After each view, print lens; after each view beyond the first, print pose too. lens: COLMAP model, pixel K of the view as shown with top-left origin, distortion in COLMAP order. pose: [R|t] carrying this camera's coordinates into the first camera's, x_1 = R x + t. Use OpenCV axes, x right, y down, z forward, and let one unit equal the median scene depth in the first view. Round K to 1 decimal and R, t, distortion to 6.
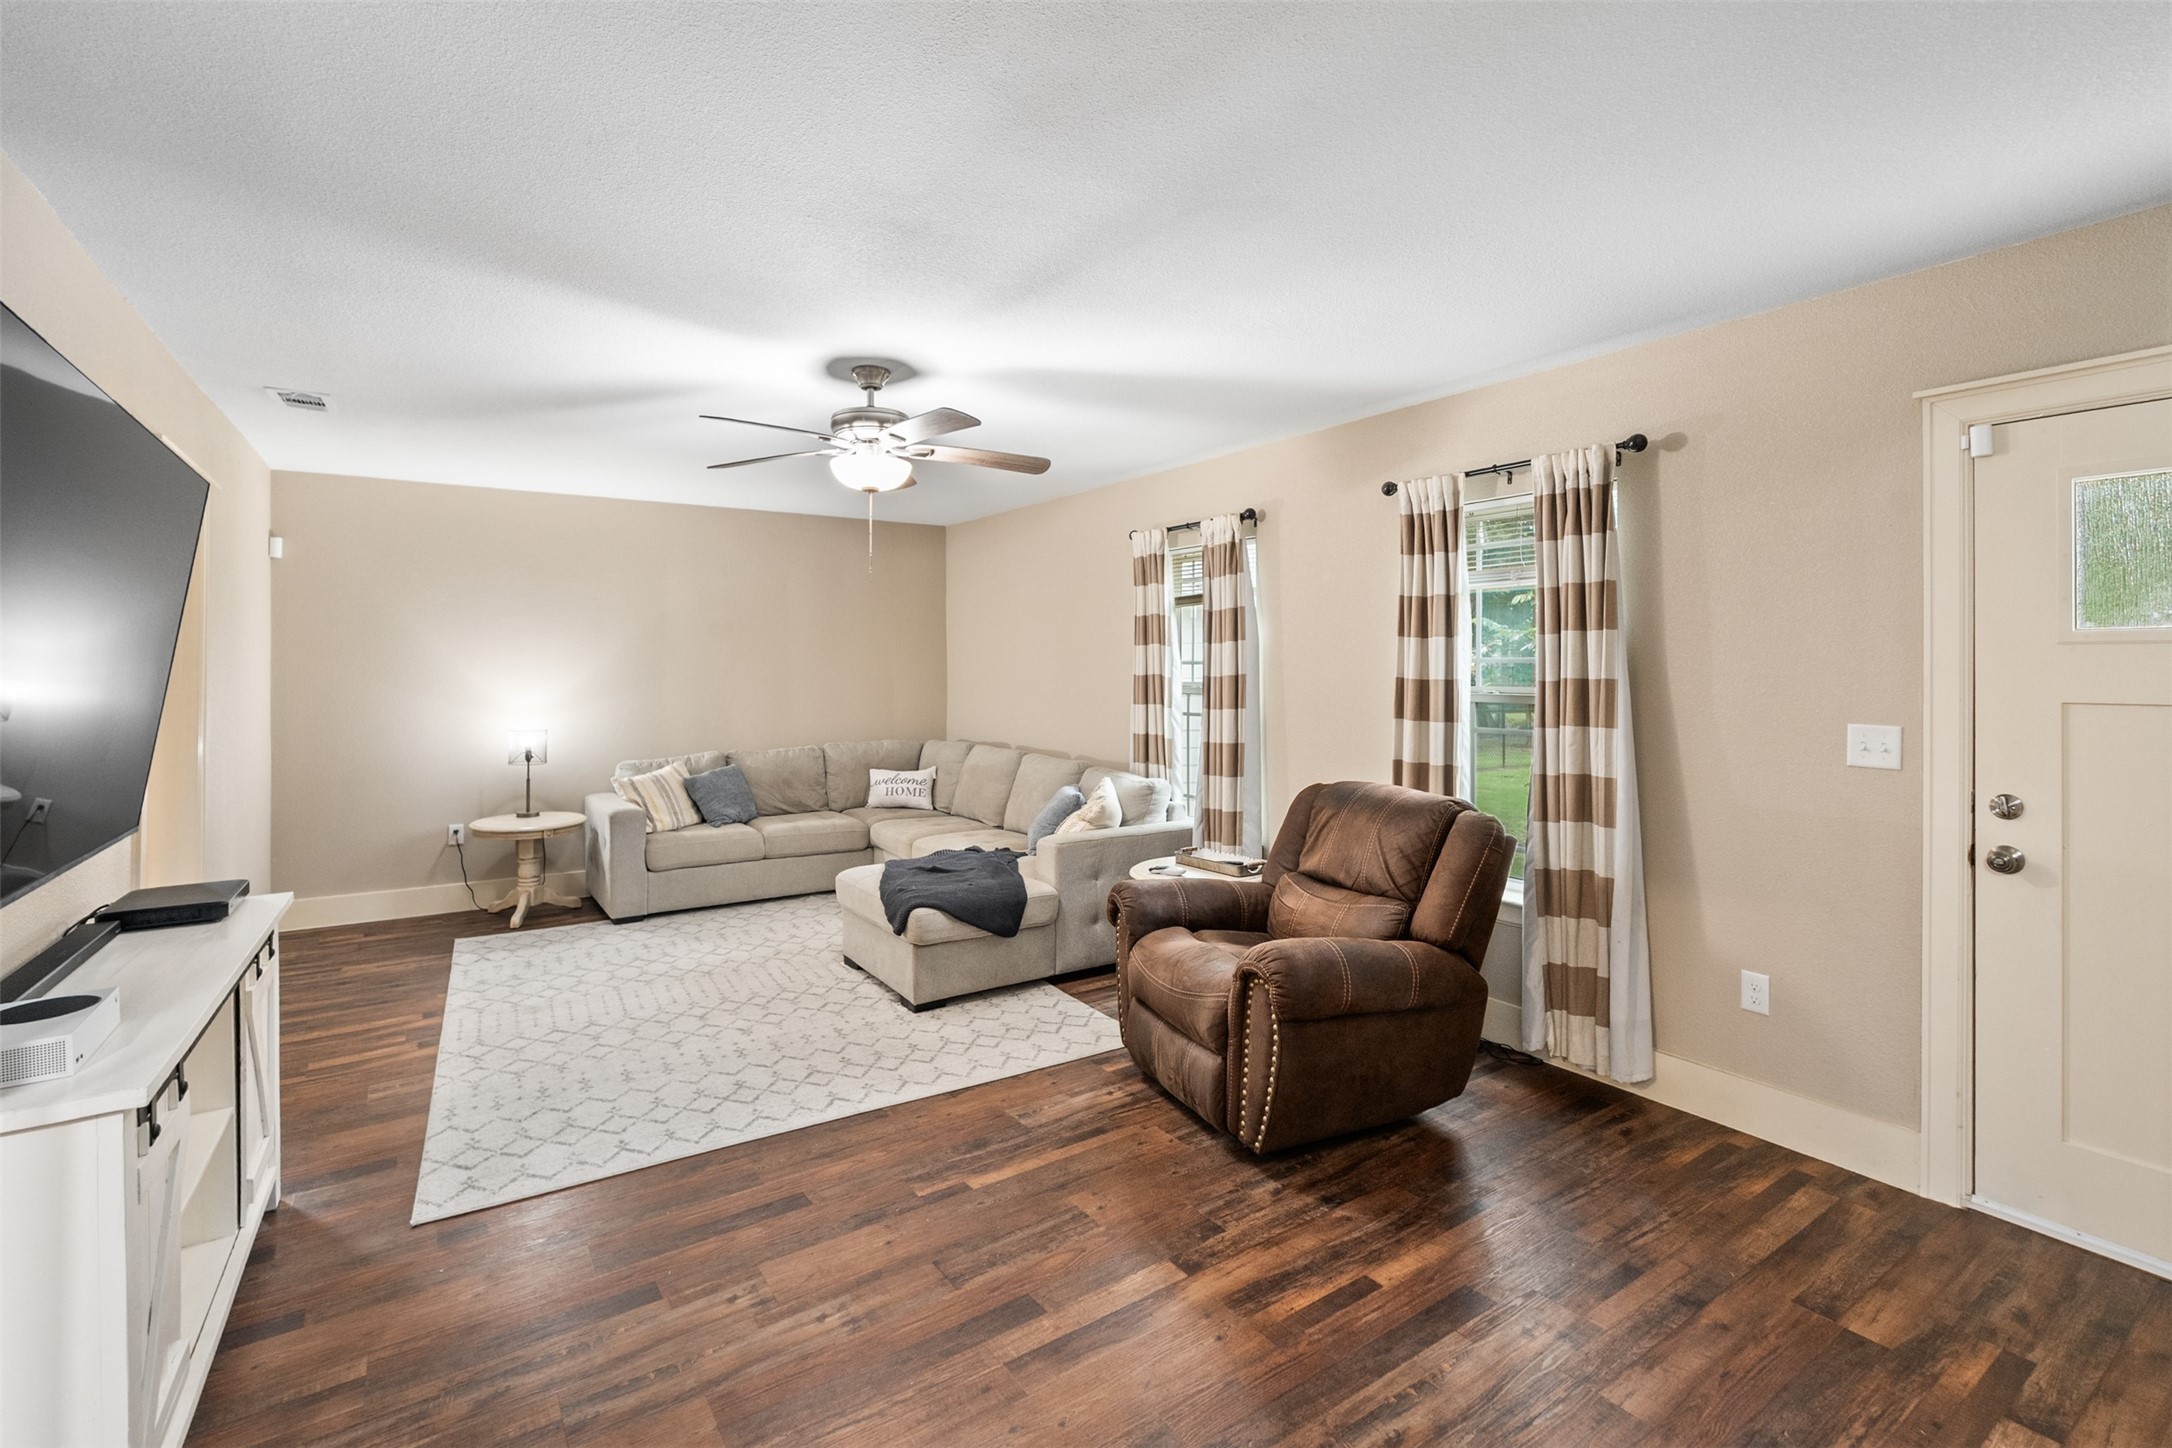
lens RADIAL K [[974.4, 0, 1065.2], [0, 974.4, 678.3], [0, 0, 1]] dist [-0.002052, 0.000631]
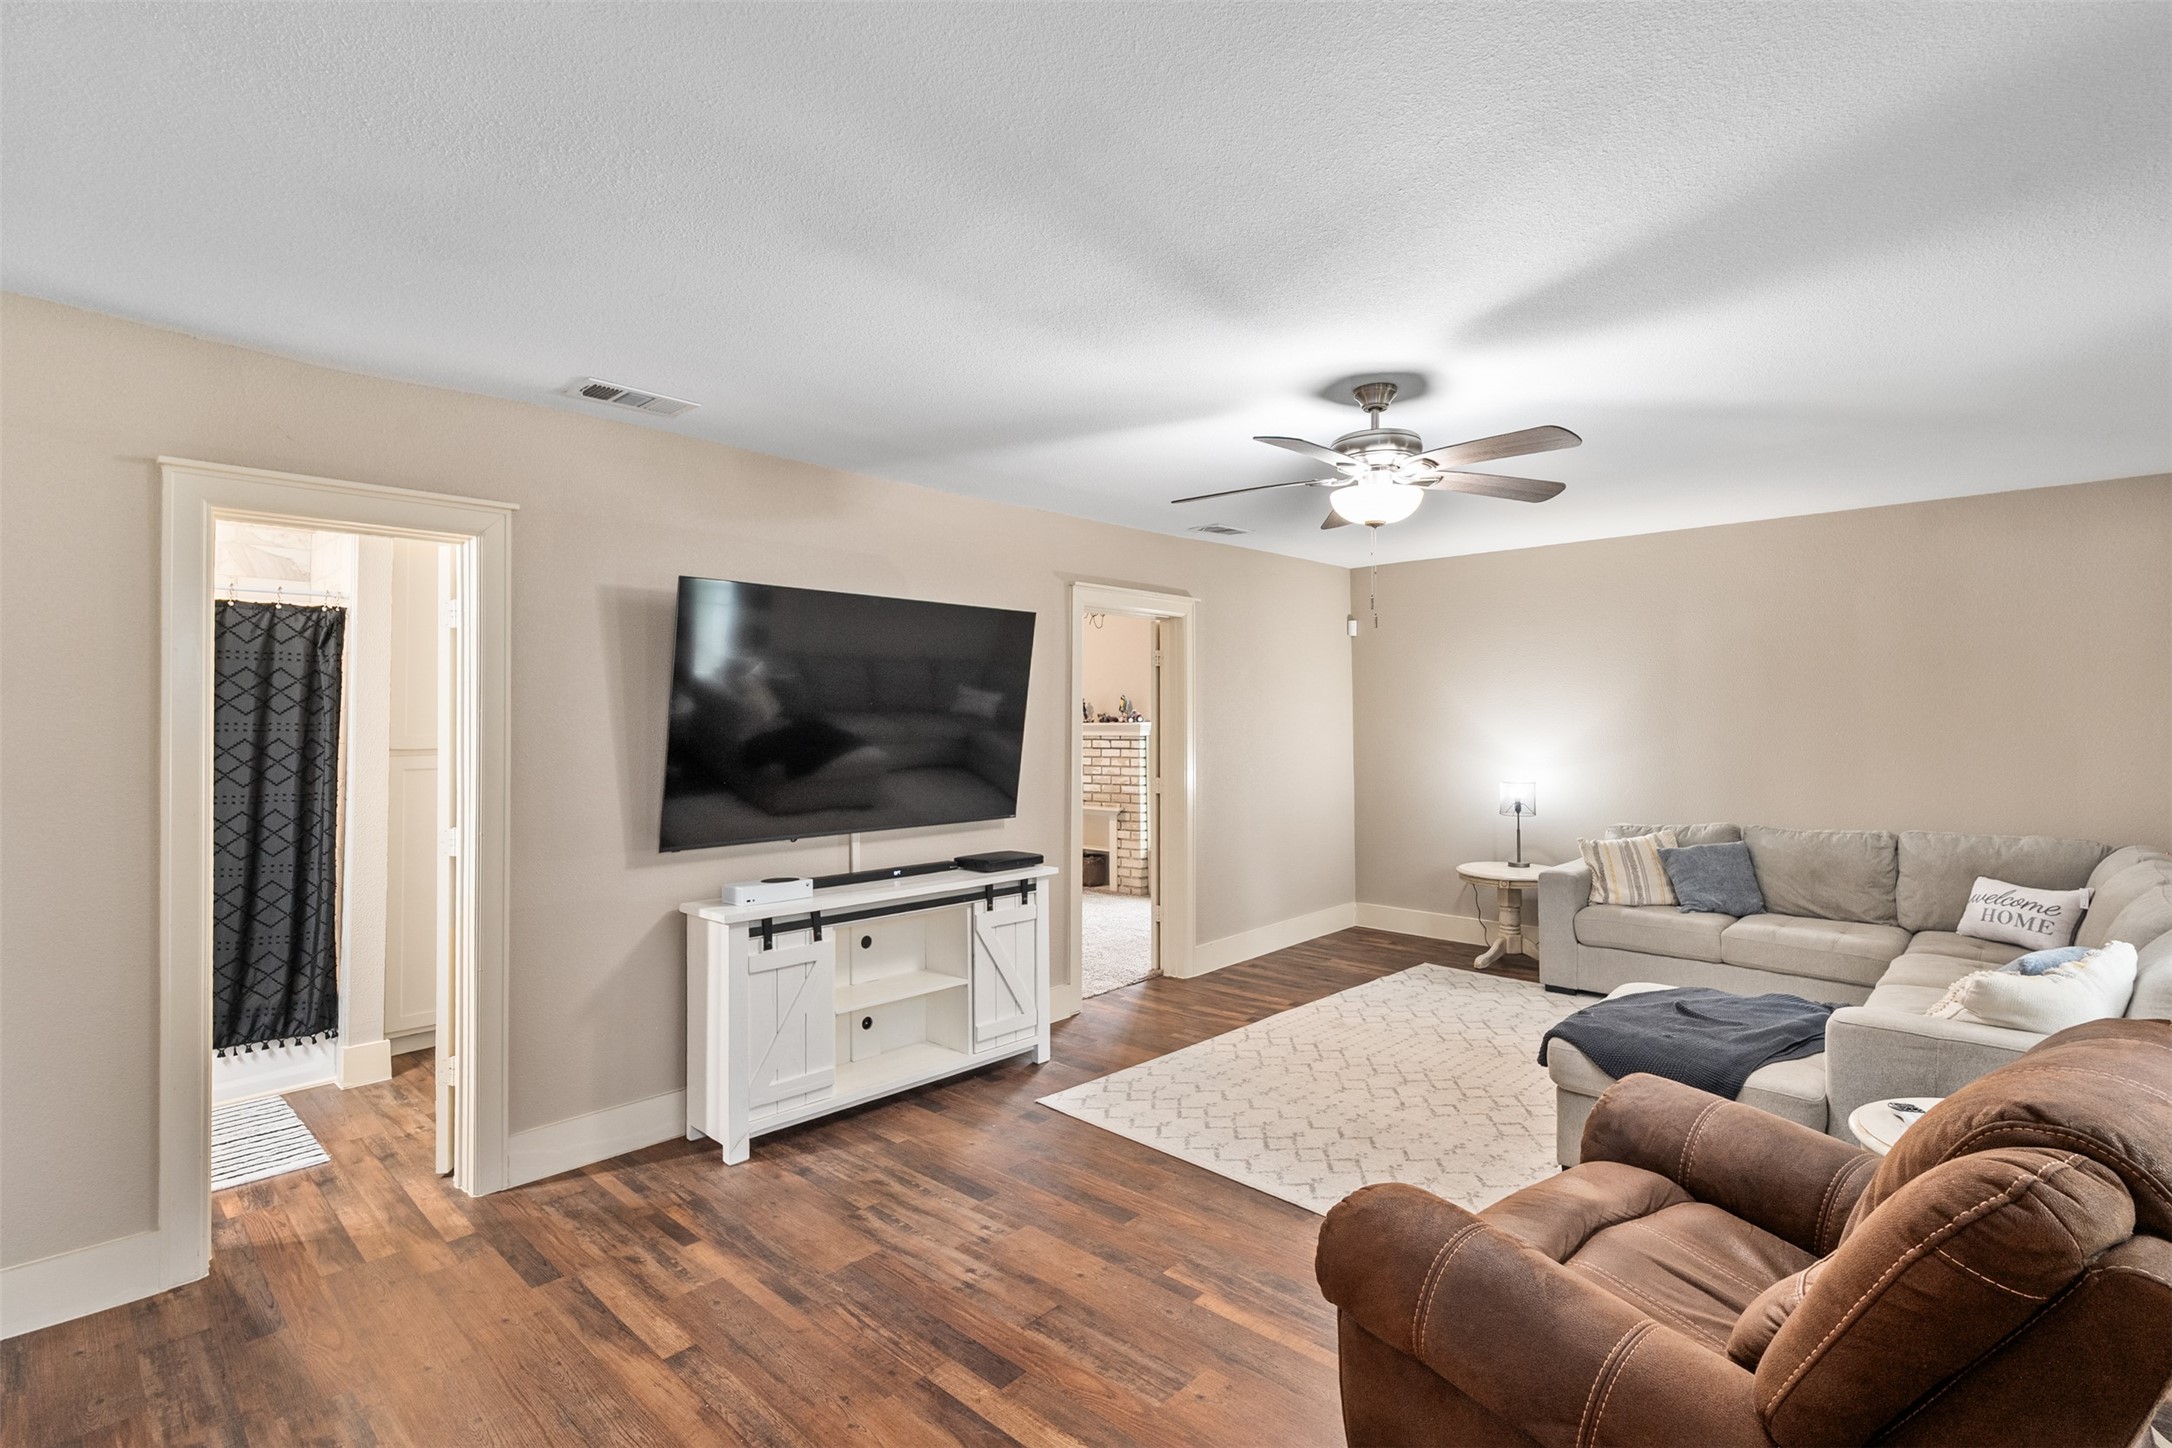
lens RADIAL K [[1005.3, 0, 1092.7], [0, 1005.3, 701.5], [0, 0, 1]] dist [-0.001845, 0.000312]
pose [[0.233608, -0.018913, -0.972147, 0.611766], [-0.008521, 0.999733, -0.021497, -0.007256], [0.972294, 0.013306, 0.233384, 0.525491]]
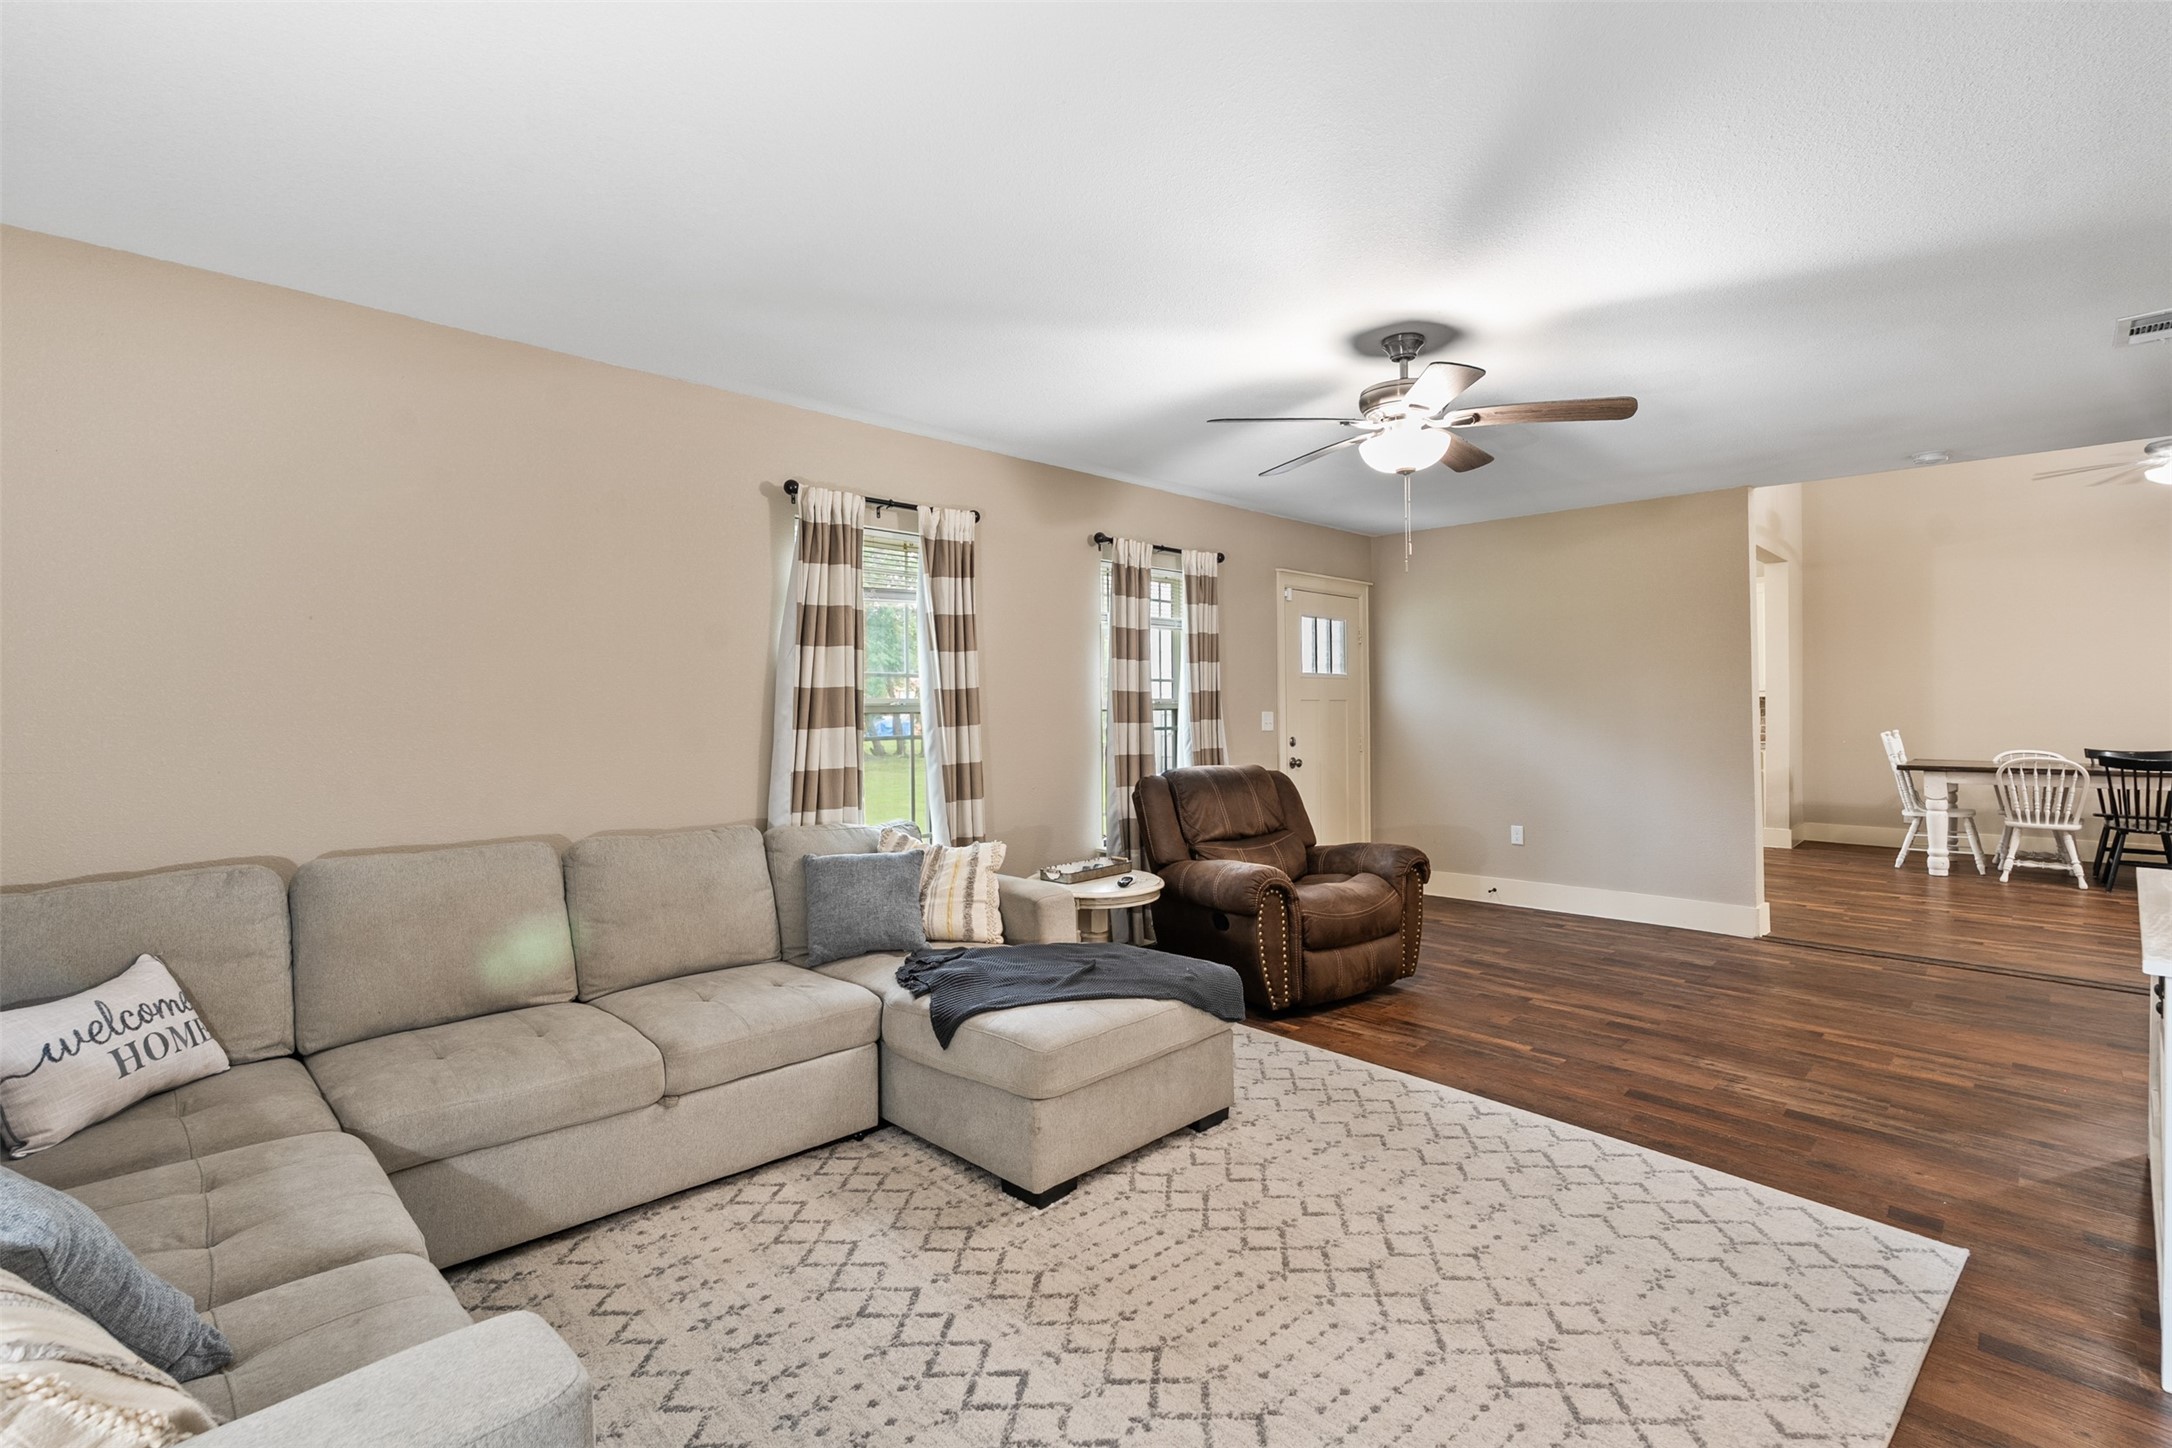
lens RADIAL K [[1002.9, 0, 1084.8], [0, 1002.9, 705.5], [0, 0, 1]] dist [-0.003526, -0.000619]
pose [[-0.205424, 0.005171, 0.978659, -1.040410], [0.018760, 0.999823, -0.001345, 0.022845], [-0.978493, 0.018084, -0.205485, 1.461013]]
